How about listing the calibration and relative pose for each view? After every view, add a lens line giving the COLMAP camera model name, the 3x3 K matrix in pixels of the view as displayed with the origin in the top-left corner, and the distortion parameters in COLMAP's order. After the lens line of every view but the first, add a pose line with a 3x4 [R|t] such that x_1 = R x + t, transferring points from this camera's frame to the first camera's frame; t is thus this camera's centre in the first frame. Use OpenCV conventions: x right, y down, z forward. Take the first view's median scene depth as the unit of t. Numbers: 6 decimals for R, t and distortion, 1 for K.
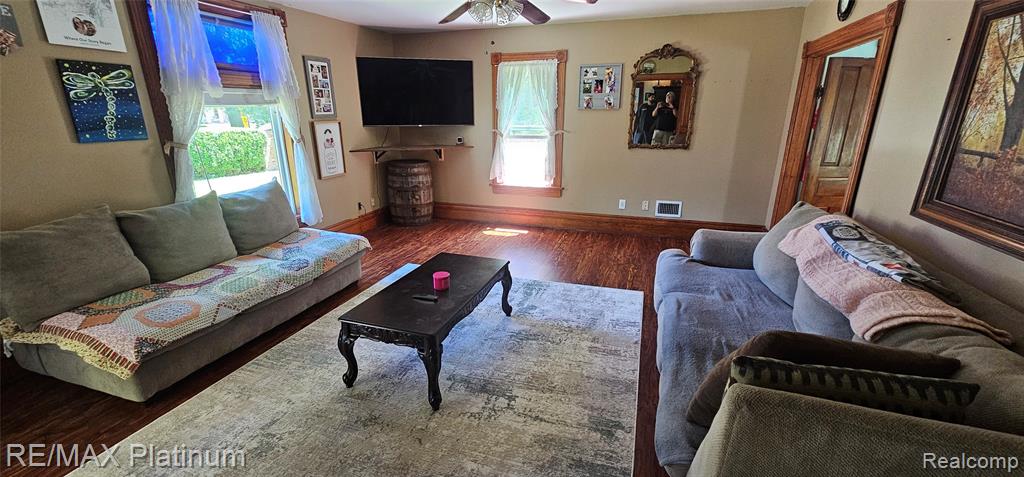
lens RADIAL K [[417.7, 0, 509.0], [0, 417.7, 240.6], [0, 0, 1]] dist [0.001945, -0.000962]
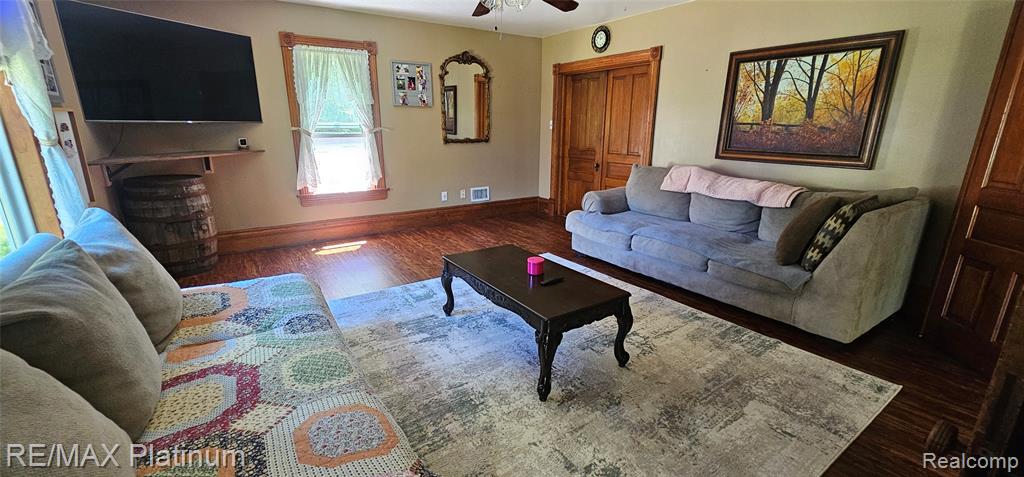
lens RADIAL K [[417.7, 0, 510.0], [0, 417.7, 240.2], [0, 0, 1]] dist [0.001945, -0.000962]
pose [[0.603216, -0.210081, 0.769413, -0.508515], [0.230284, 0.969477, 0.084166, -0.031561], [-0.763610, 0.126413, 0.633183, 0.227003]]
